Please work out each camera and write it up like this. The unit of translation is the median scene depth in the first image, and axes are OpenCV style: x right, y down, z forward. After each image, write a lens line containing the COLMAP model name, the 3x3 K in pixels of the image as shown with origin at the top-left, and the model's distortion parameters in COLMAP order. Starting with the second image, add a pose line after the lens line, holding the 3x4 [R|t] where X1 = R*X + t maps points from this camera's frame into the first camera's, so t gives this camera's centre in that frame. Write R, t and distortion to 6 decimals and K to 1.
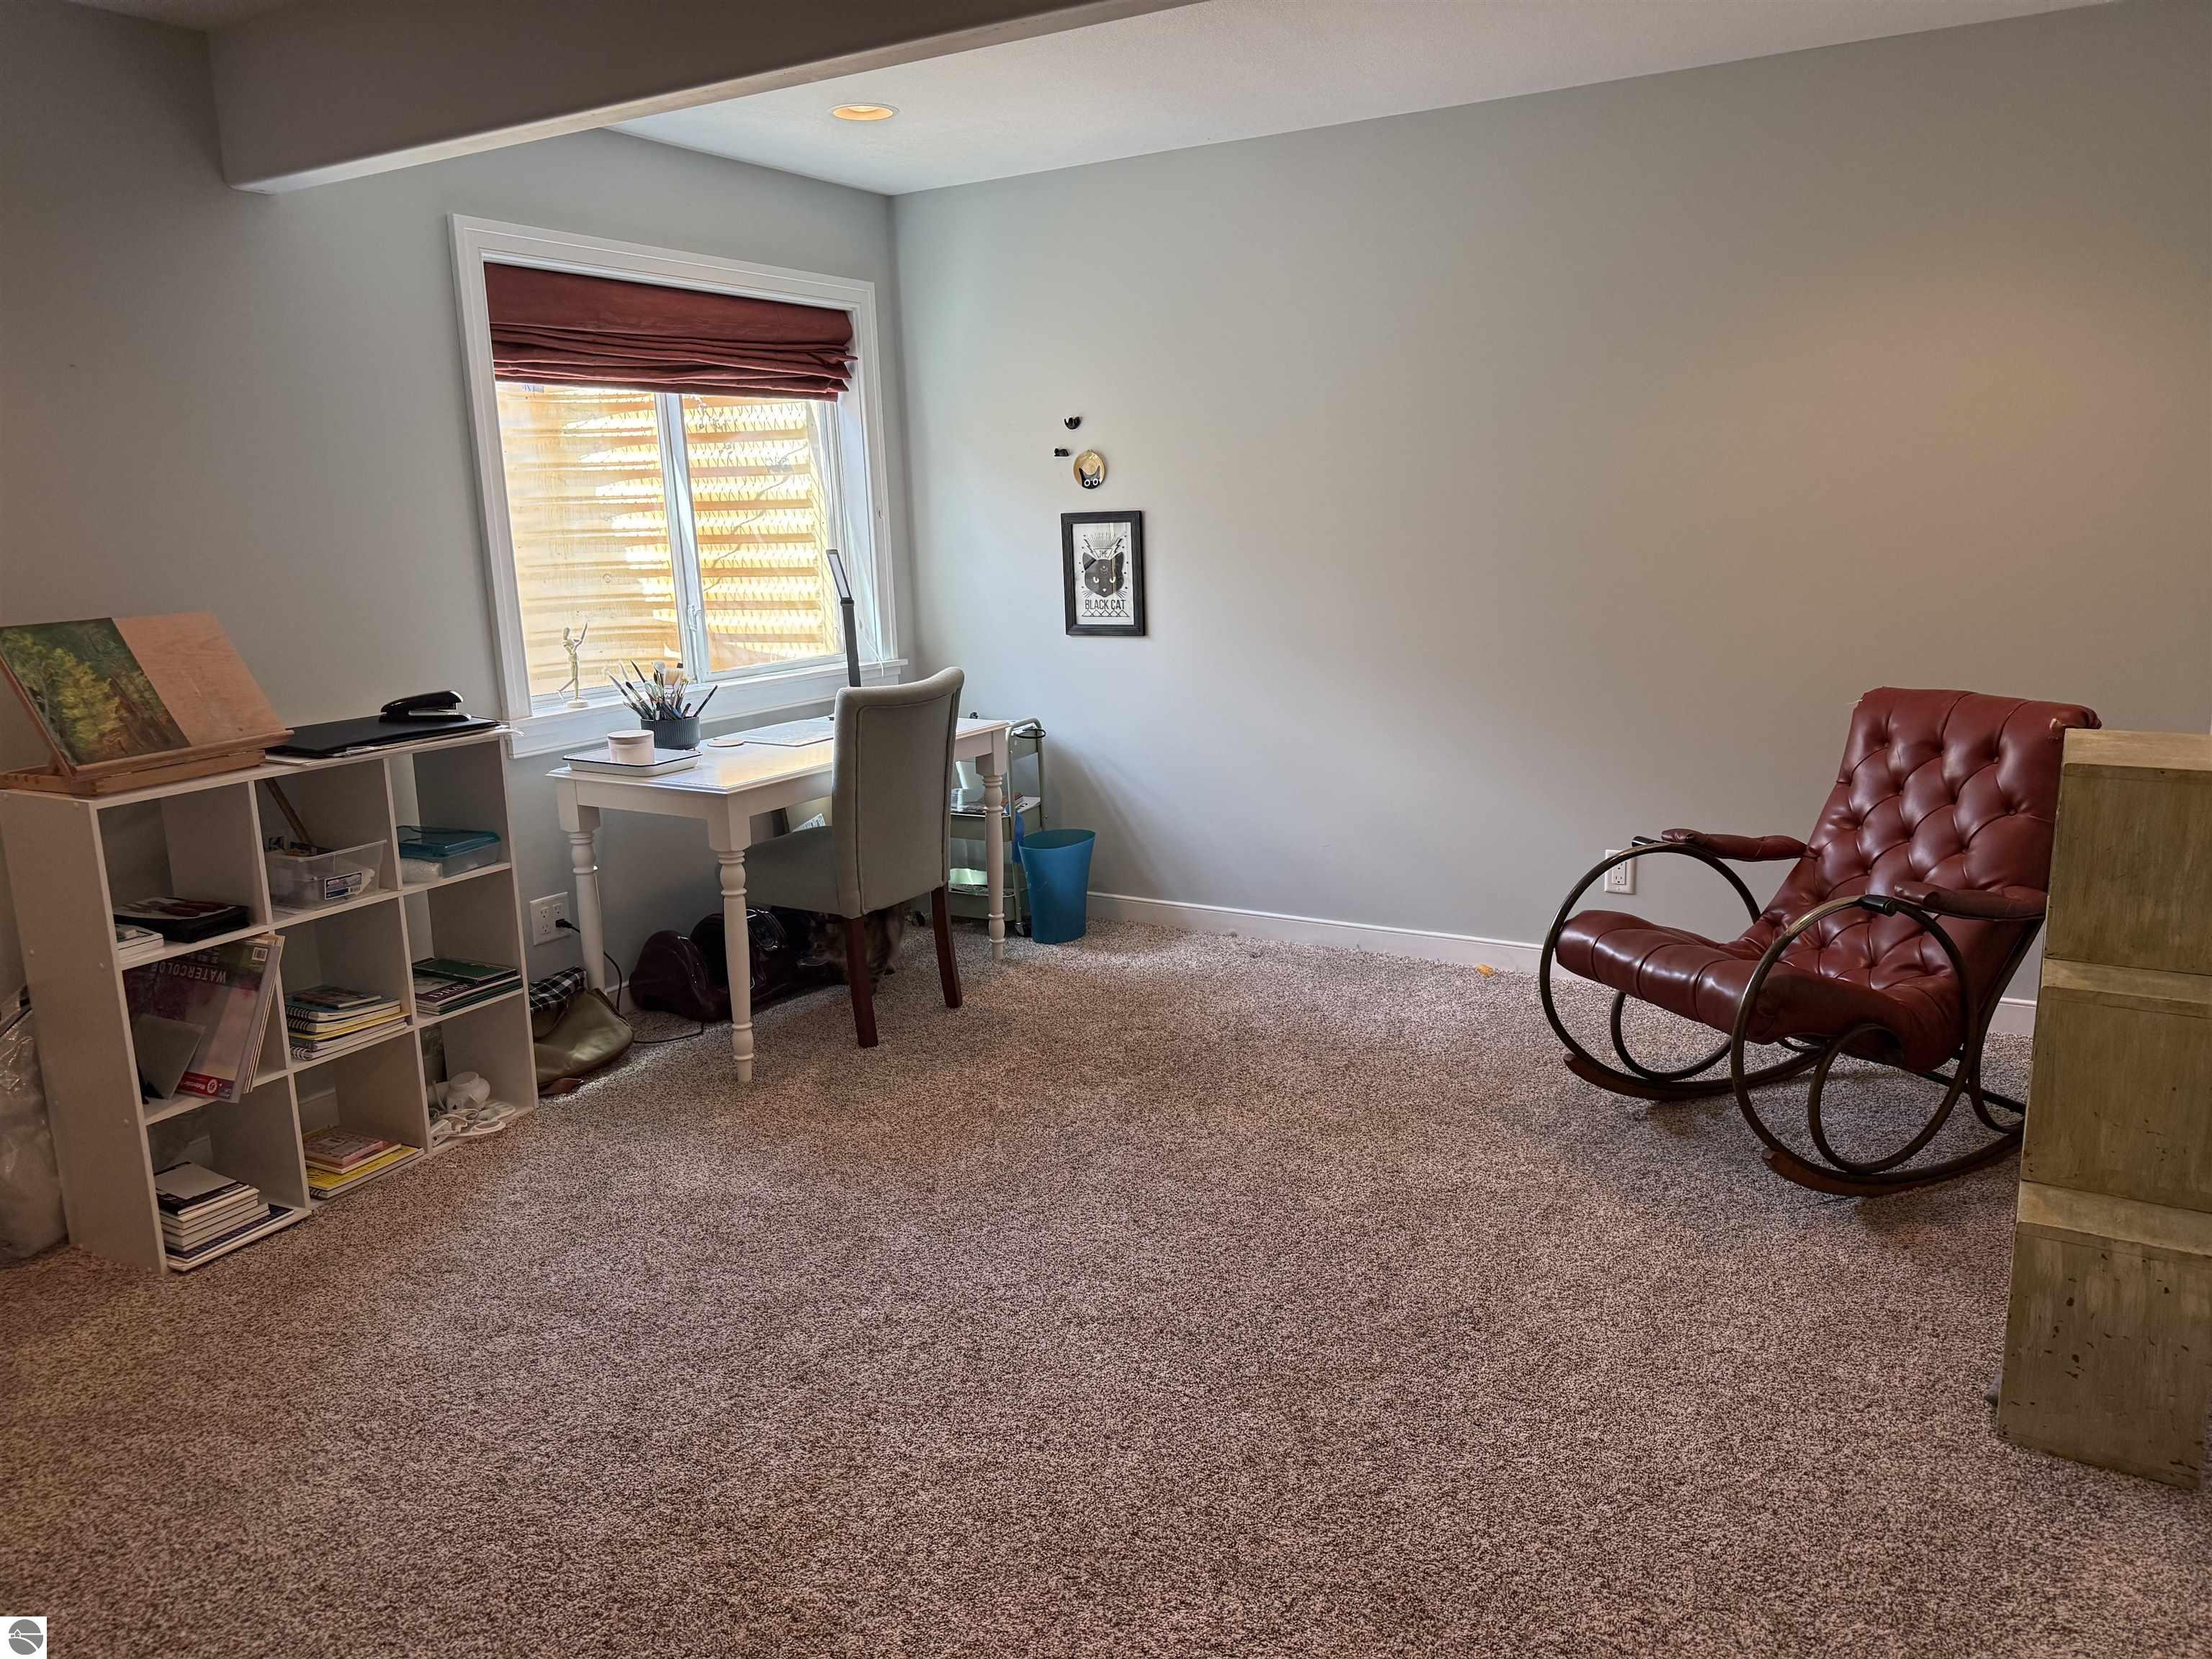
lens RADIAL K [[1568.4, 0, 1107.8], [0, 1568.4, 826.6], [0, 0, 1]] dist [0.009413, -0.008888]
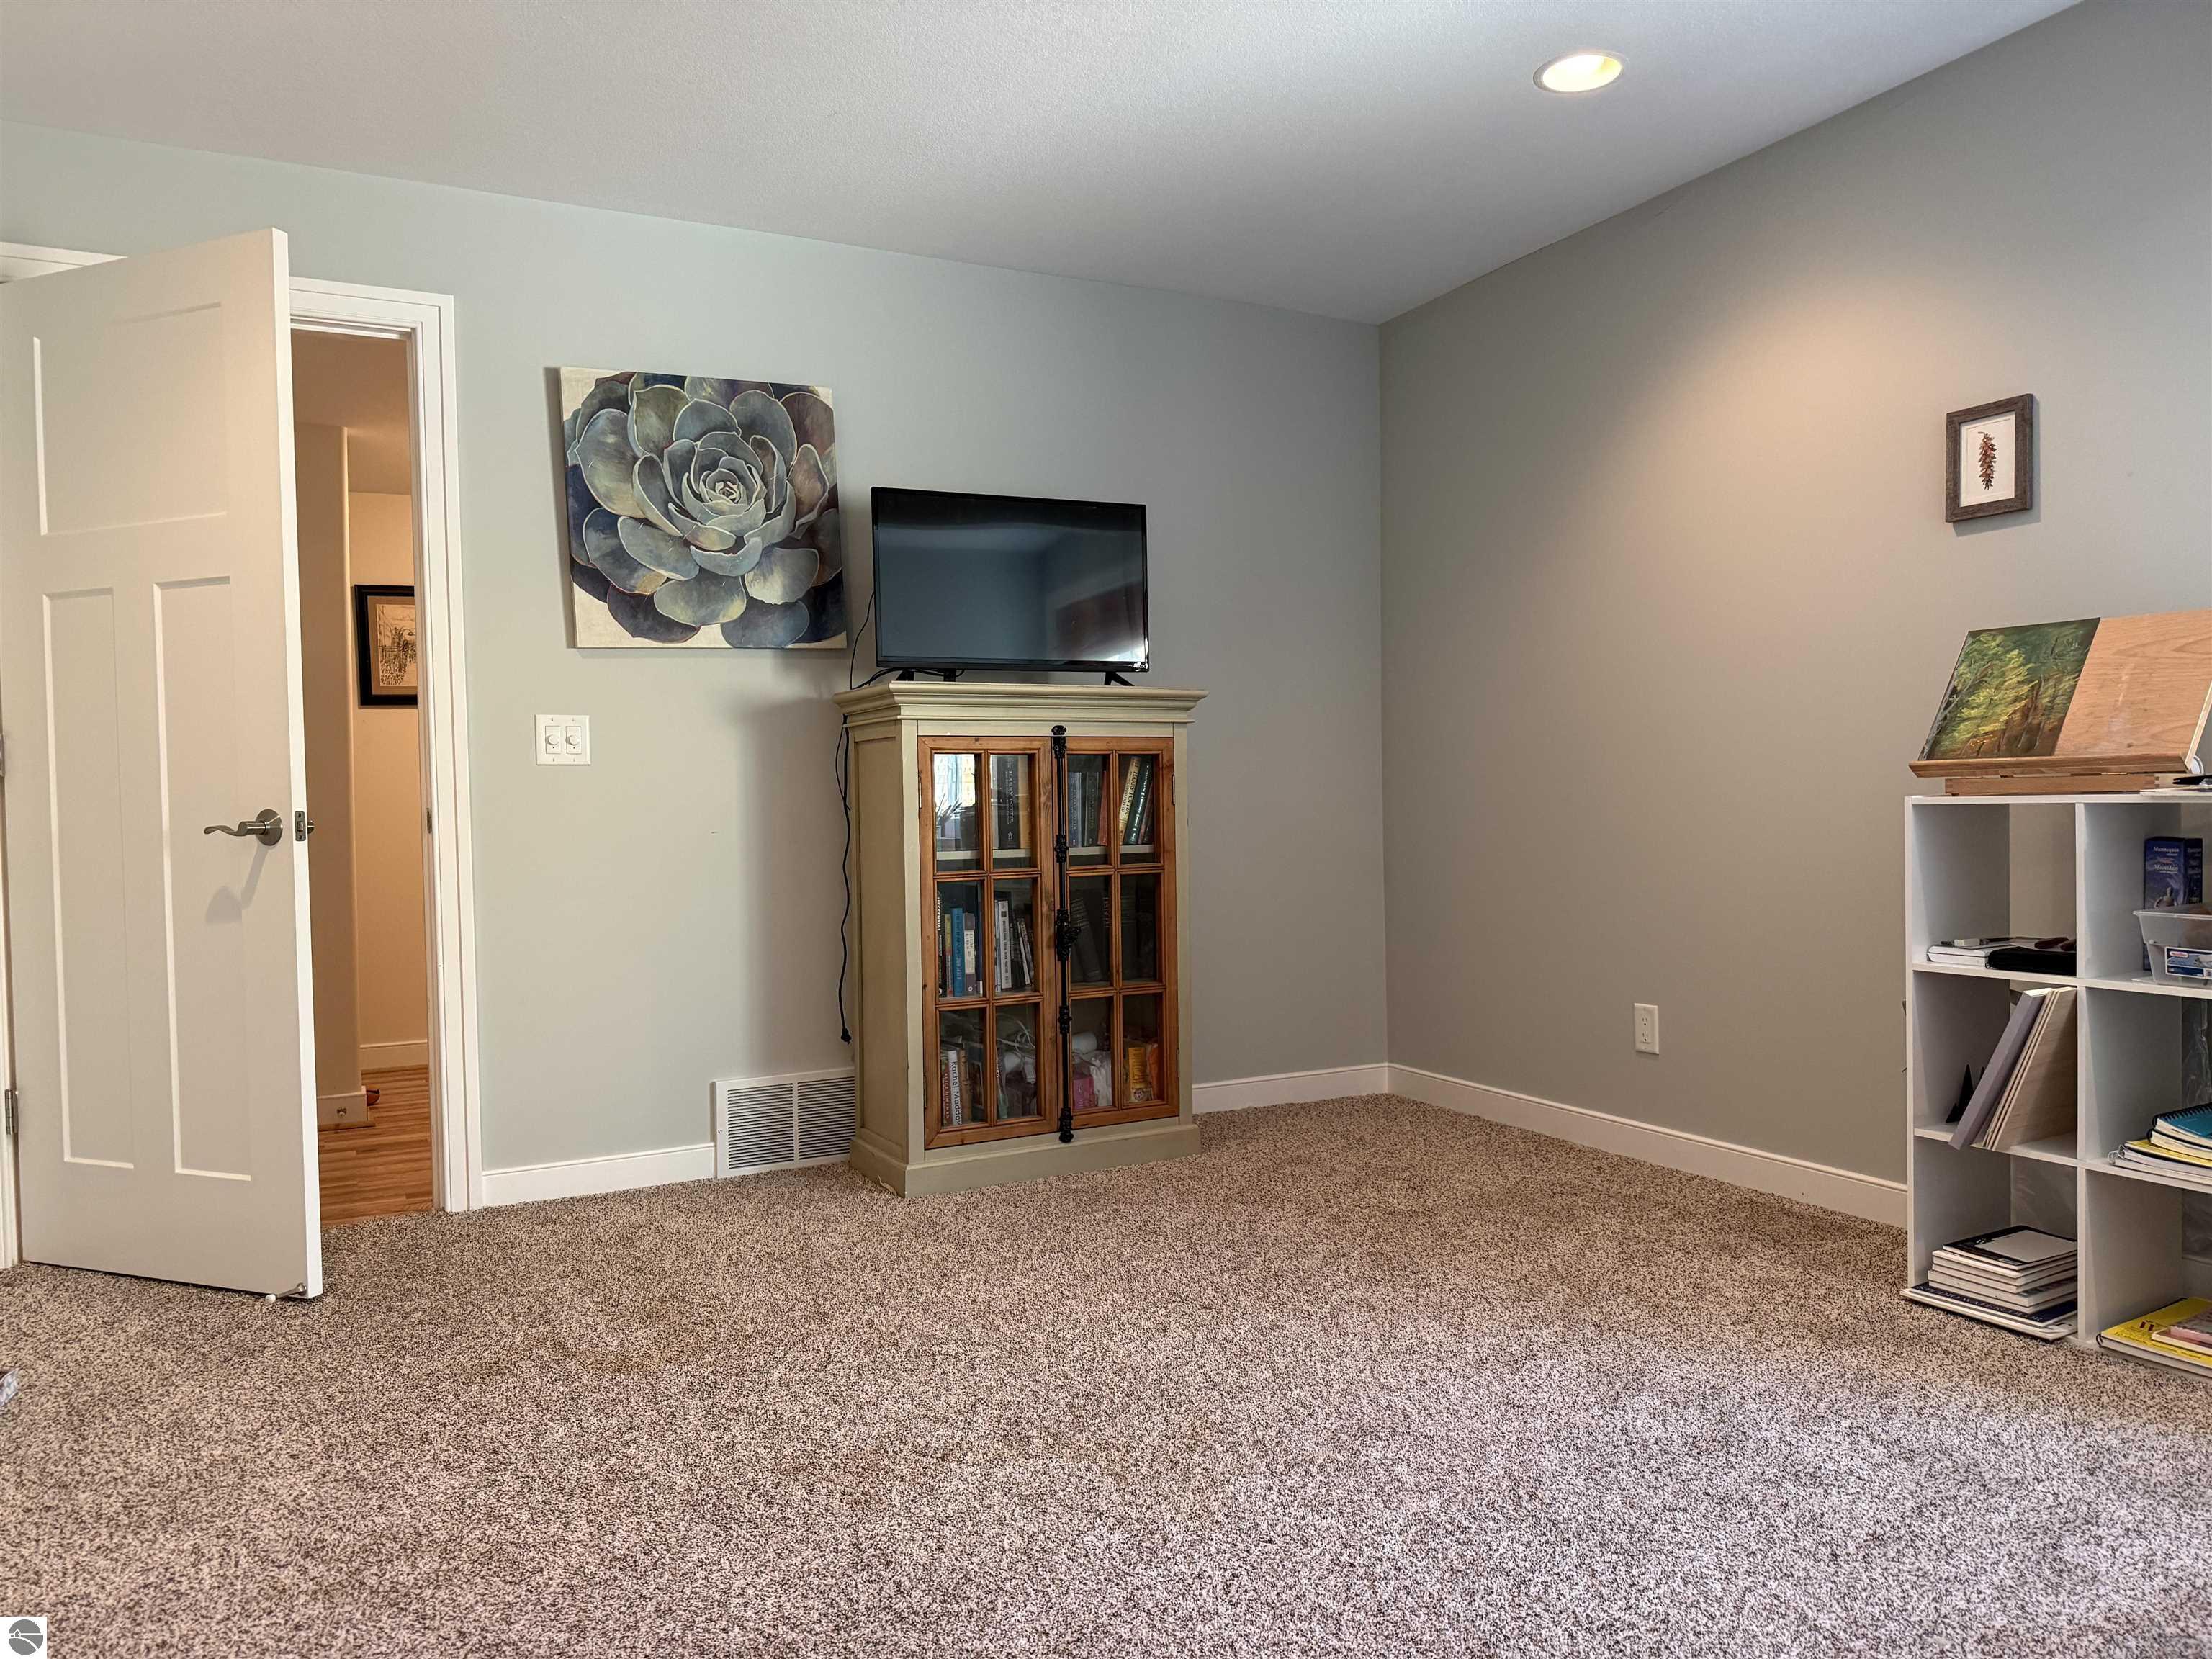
lens RADIAL K [[1568.4, 0, 1107.9], [0, 1568.4, 828.5], [0, 0, 1]] dist [0.009413, -0.008888]
pose [[-0.530984, 0.066848, -0.844741, 0.434489], [-0.140430, 0.976157, 0.165518, -0.079820], [0.835665, 0.206515, -0.508936, 0.982944]]
